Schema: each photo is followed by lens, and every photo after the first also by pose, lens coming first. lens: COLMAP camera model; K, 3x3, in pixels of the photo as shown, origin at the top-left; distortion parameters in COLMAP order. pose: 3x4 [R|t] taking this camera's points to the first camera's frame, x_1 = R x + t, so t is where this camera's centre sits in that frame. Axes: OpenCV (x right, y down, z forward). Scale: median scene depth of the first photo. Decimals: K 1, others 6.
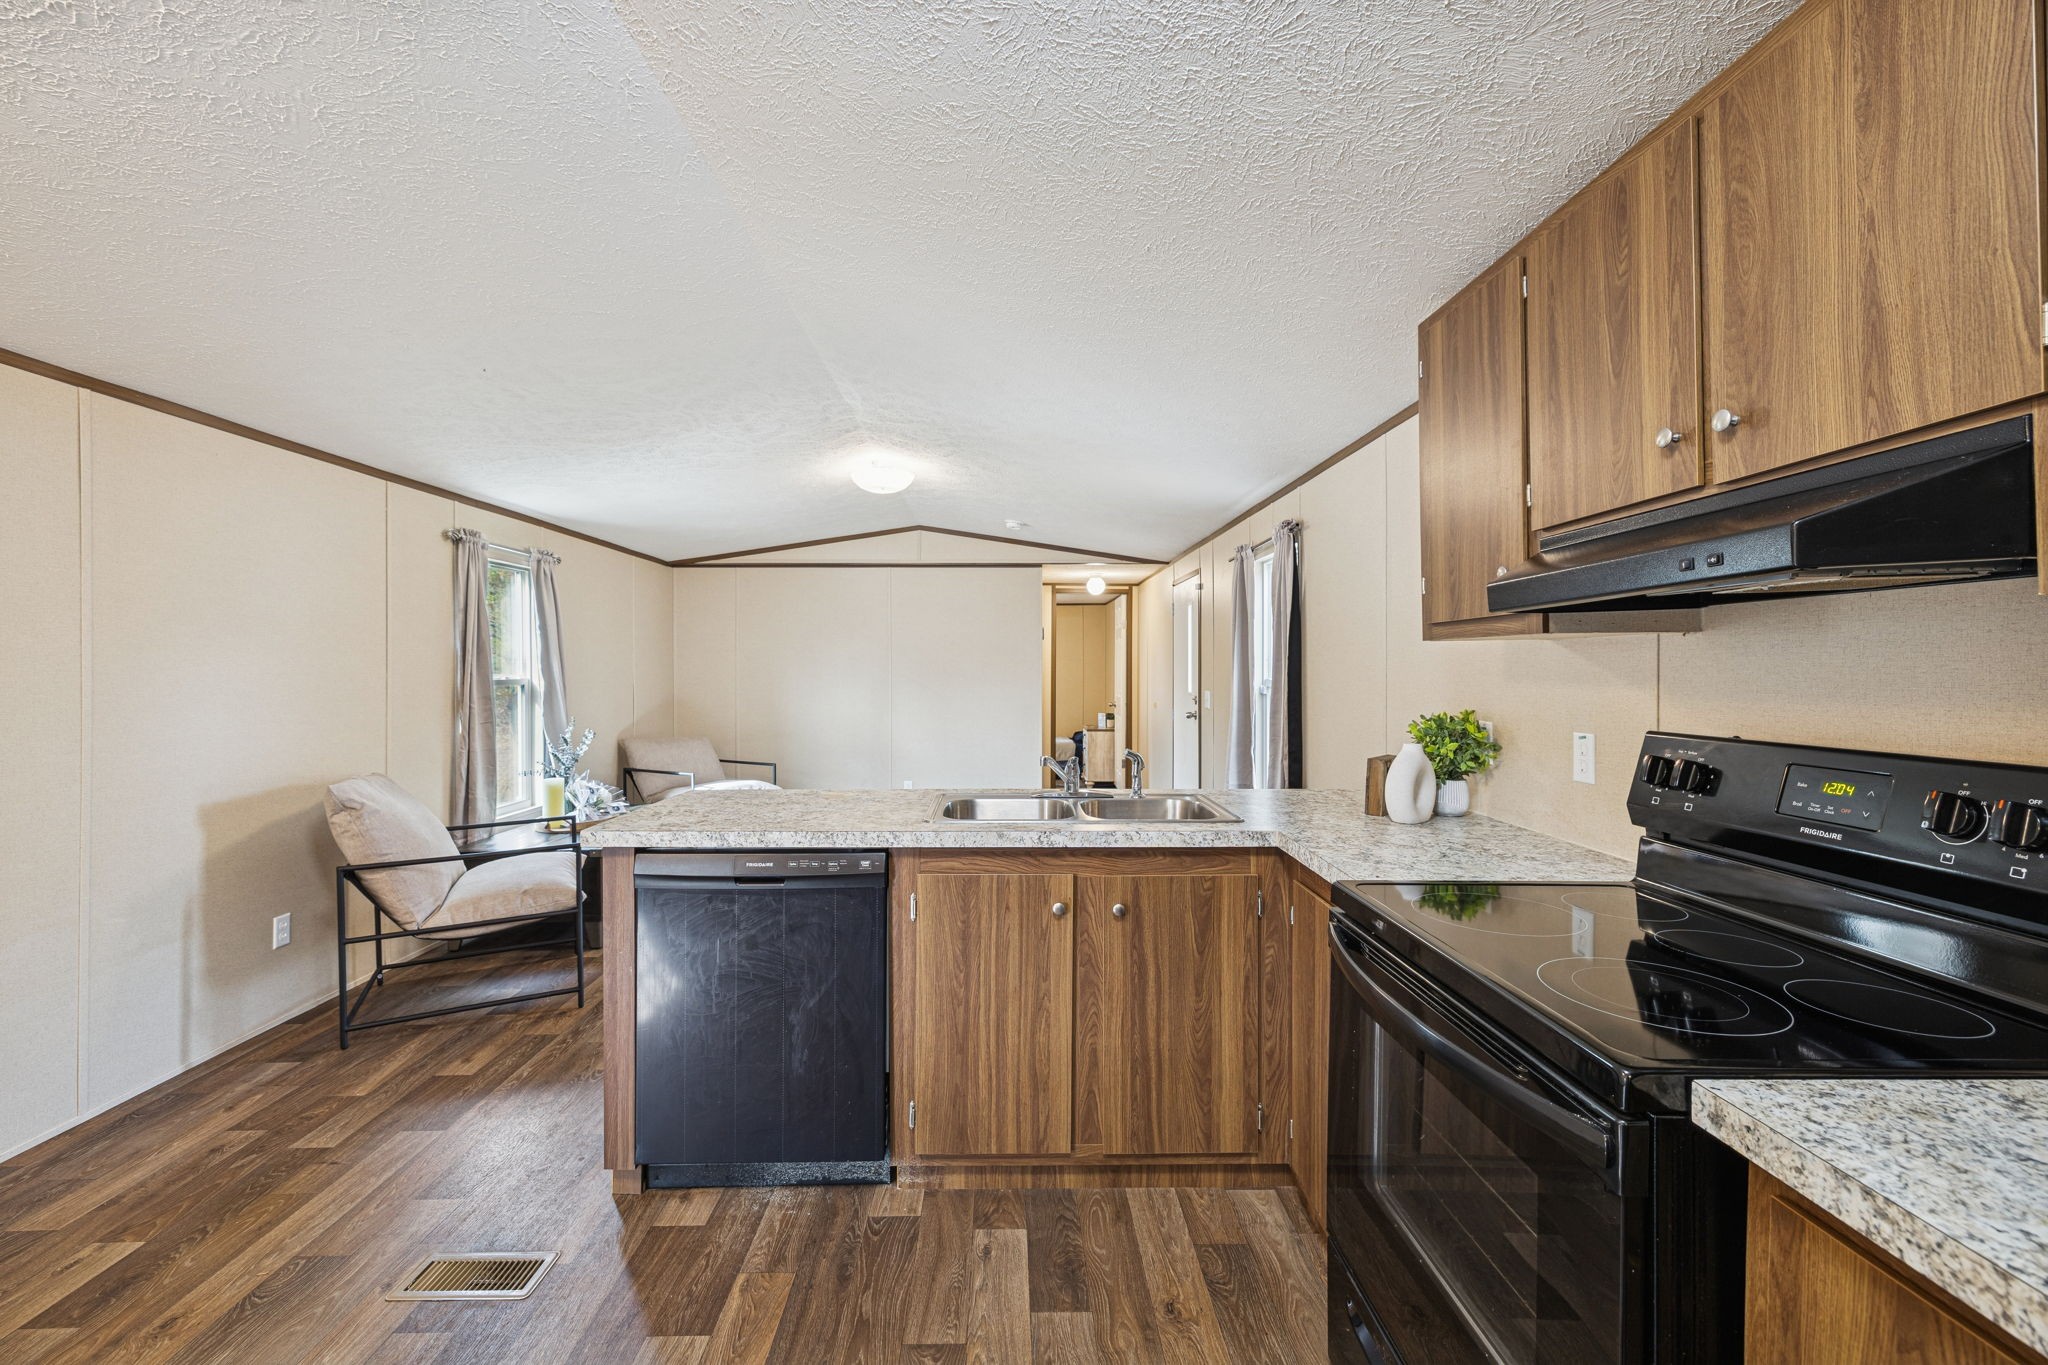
lens RADIAL K [[852.2, 0, 1013.6], [0, 852.2, 670.1], [0, 0, 1]] dist [0.000647, 0.000035]
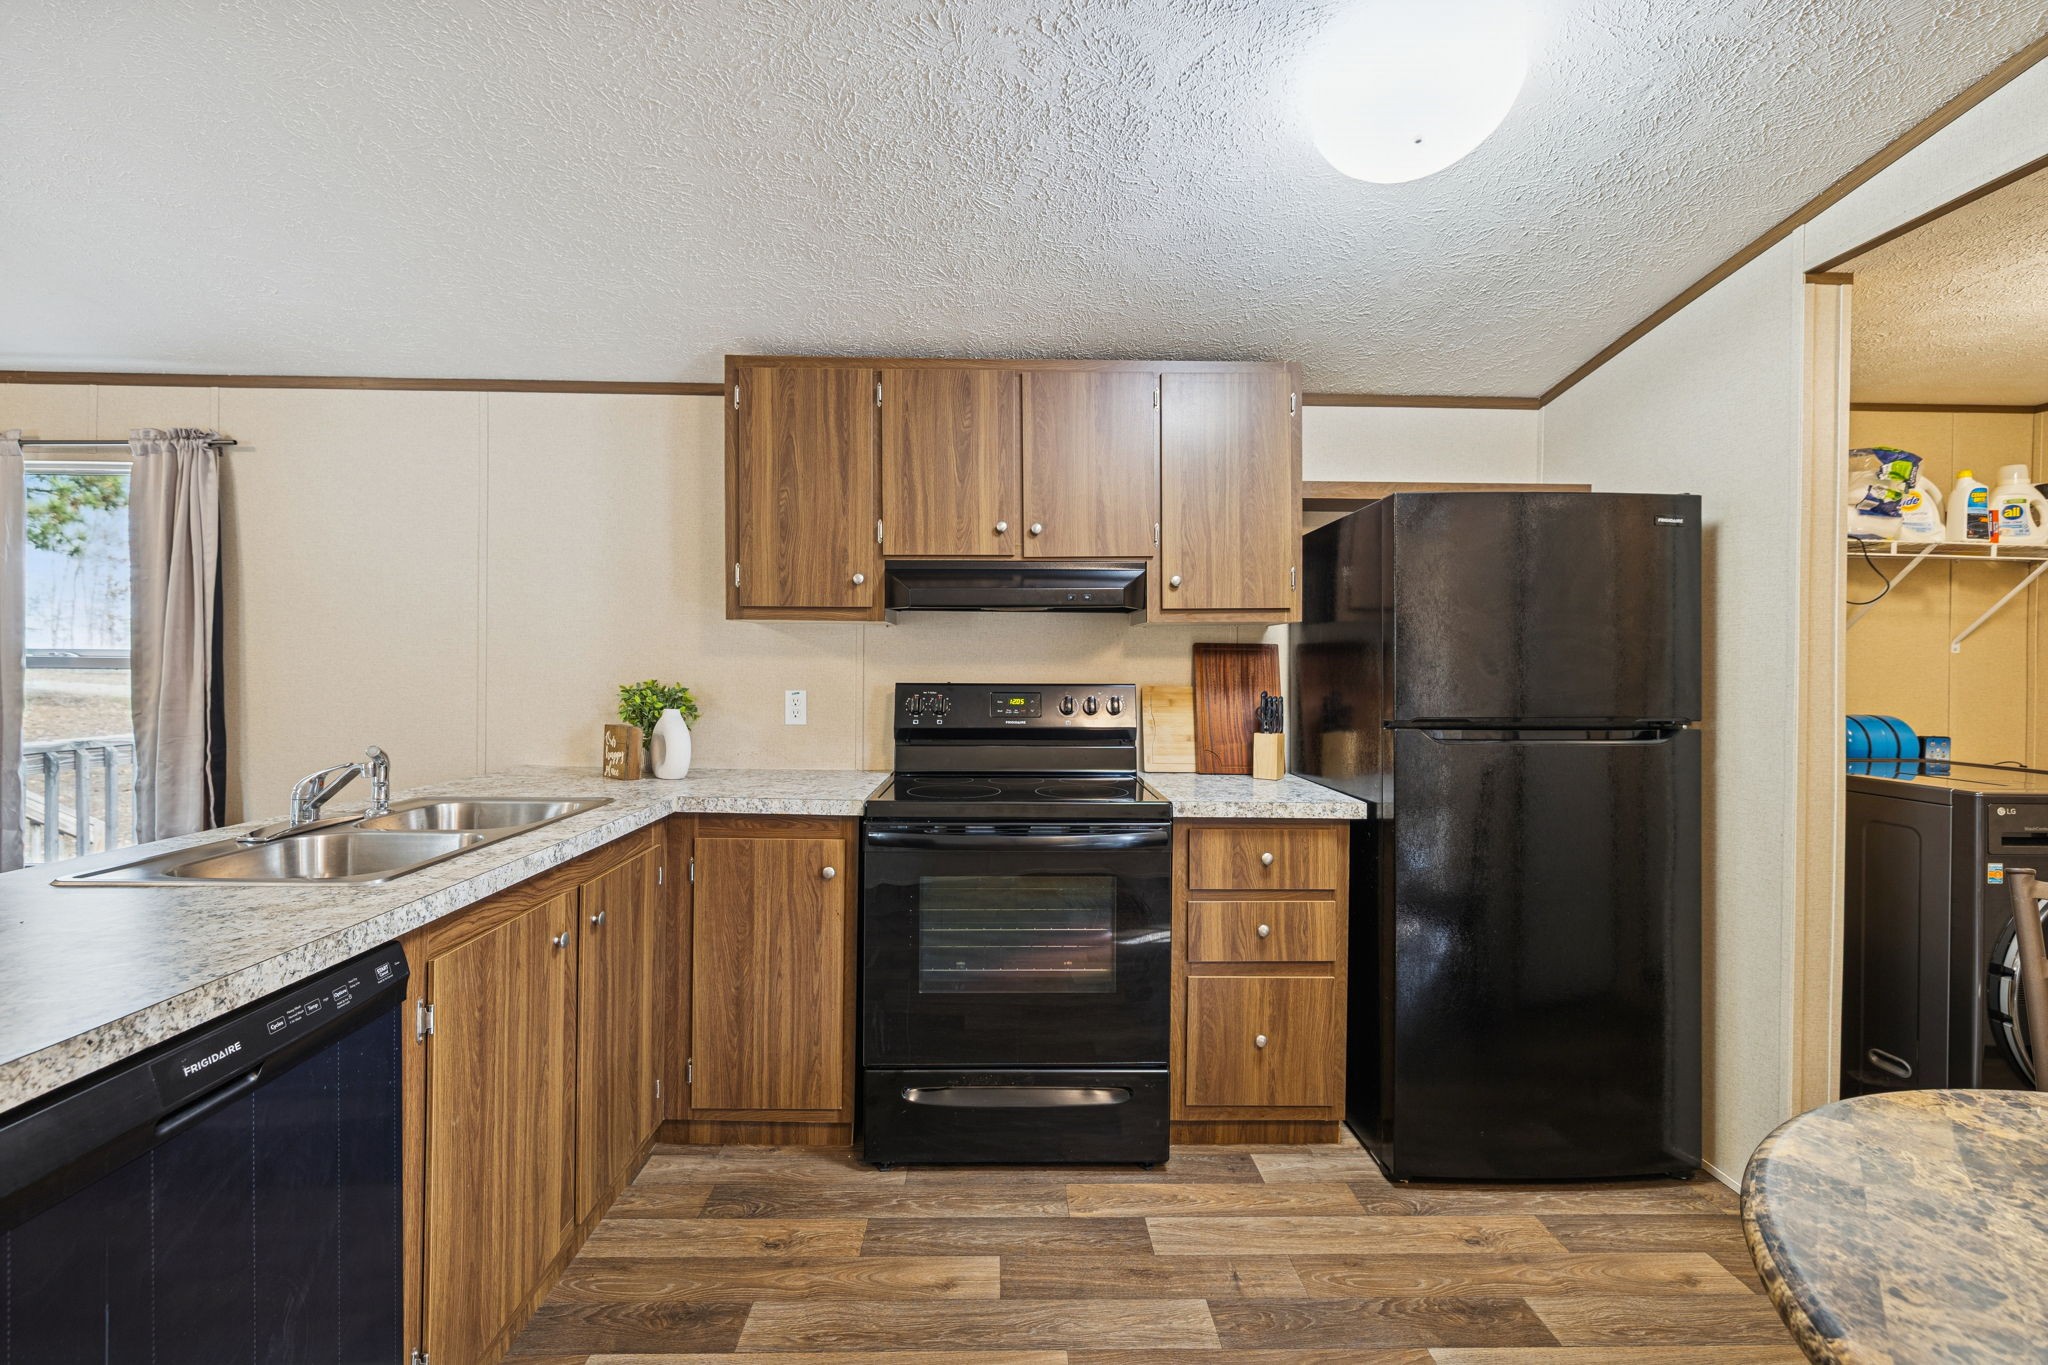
lens RADIAL K [[855.4, 0, 1020.3], [0, 855.4, 671.4], [0, 0, 1]] dist [-0.000021, 0.000223]
pose [[-0.013086, -0.006511, 0.999893, -0.788932], [-0.007810, 0.999949, 0.006409, 0.029973], [-0.999884, -0.007725, -0.013136, 0.648427]]
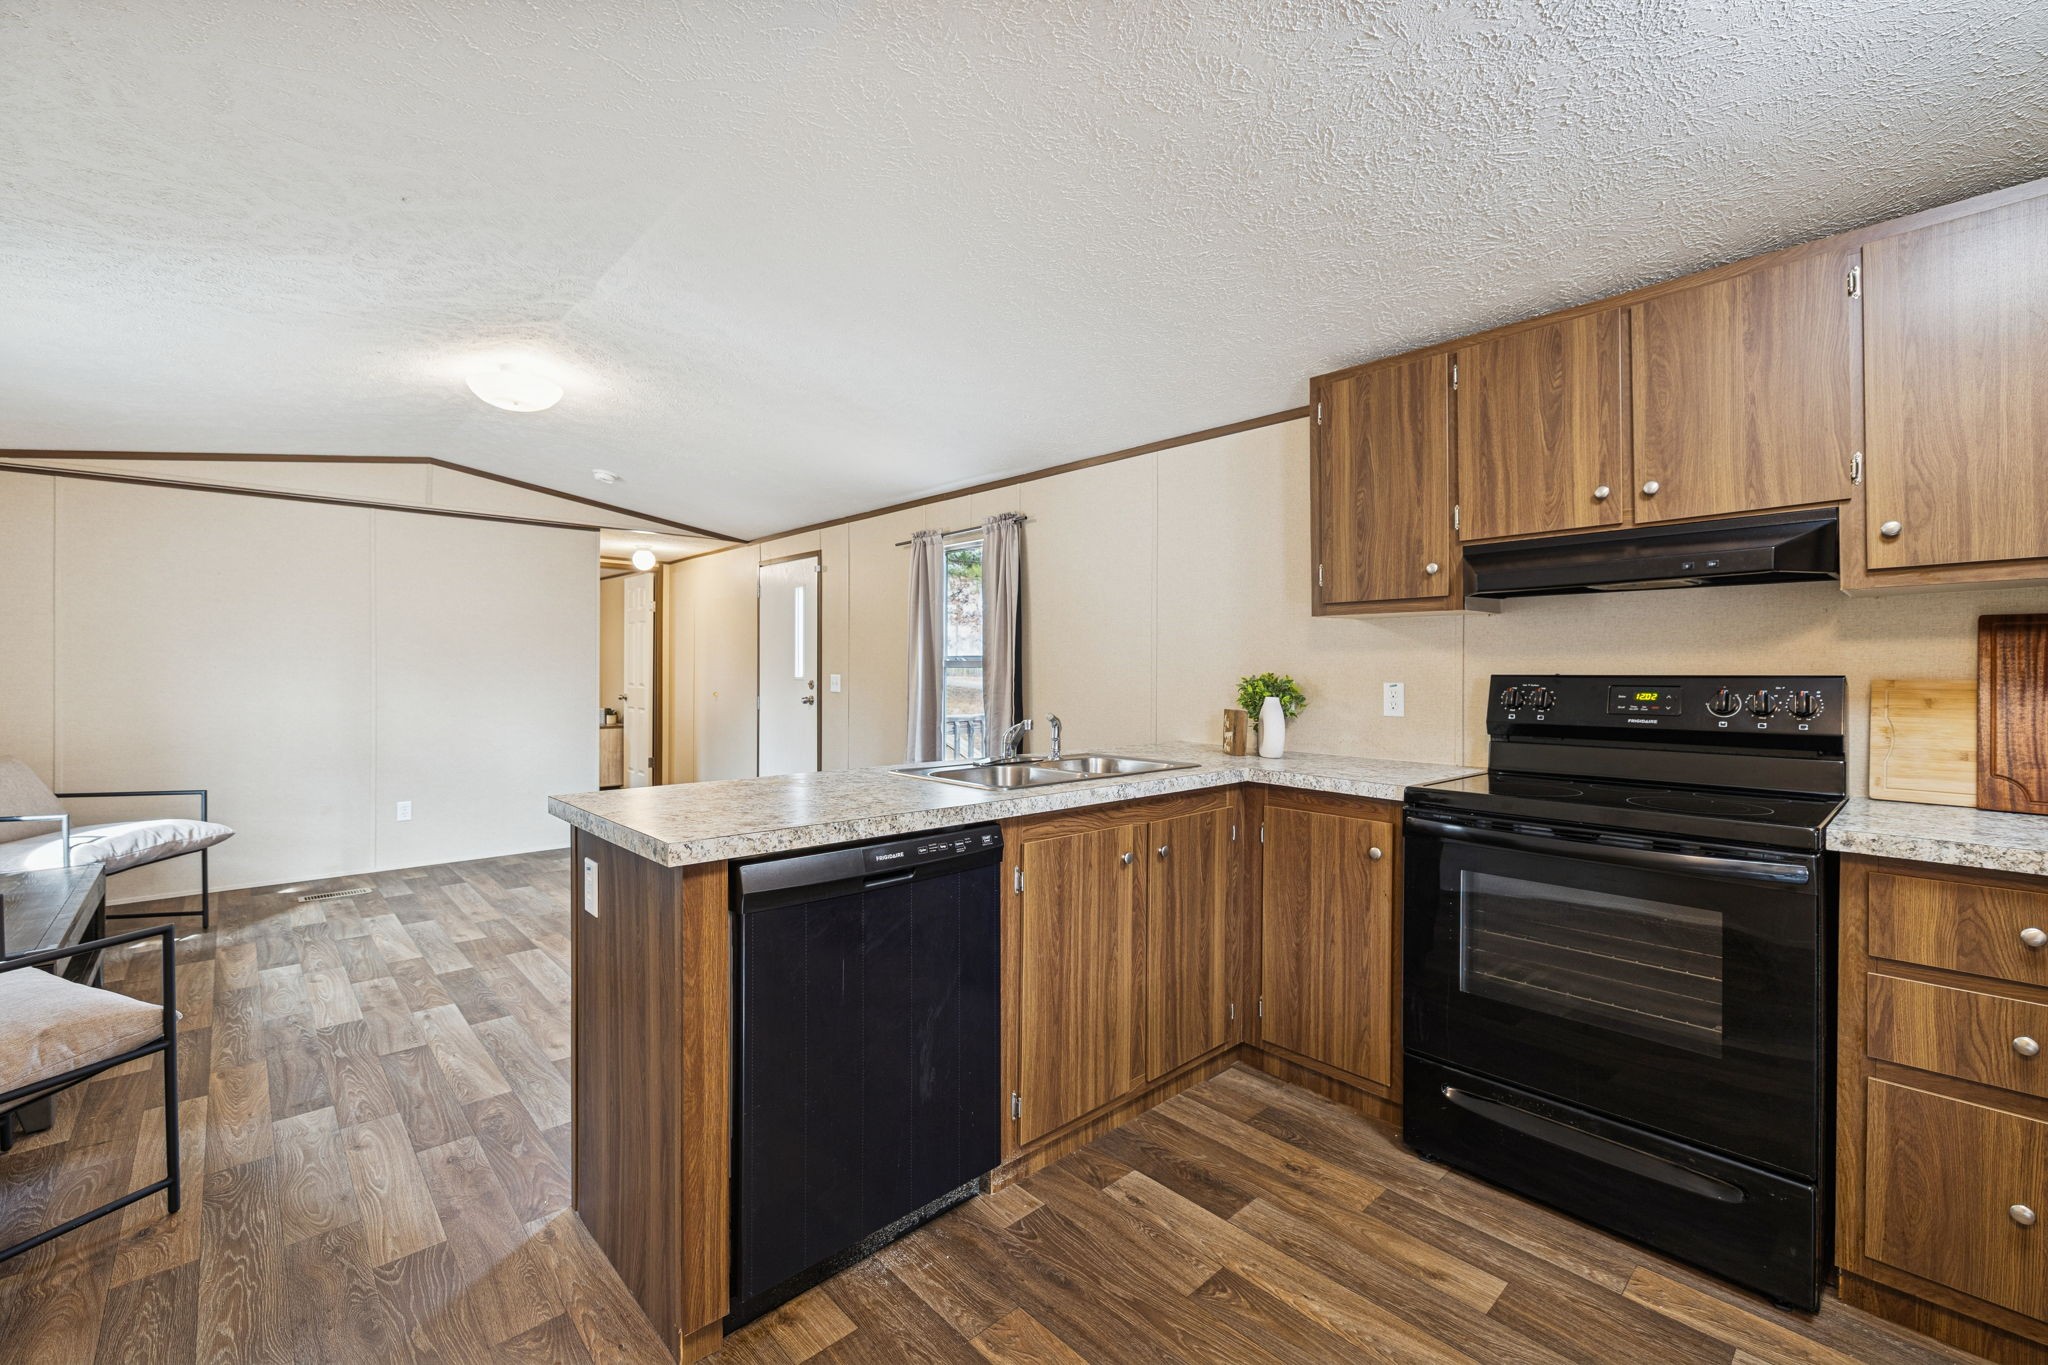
lens RADIAL K [[855.4, 0, 1020.3], [0, 855.4, 671.4], [0, 0, 1]] dist [-0.000021, 0.000223]
pose [[0.742638, 0.001709, 0.669691, -0.808563], [-0.003188, 0.999994, 0.000983, 0.055432], [-0.669686, -0.002865, 0.742639, 0.339301]]
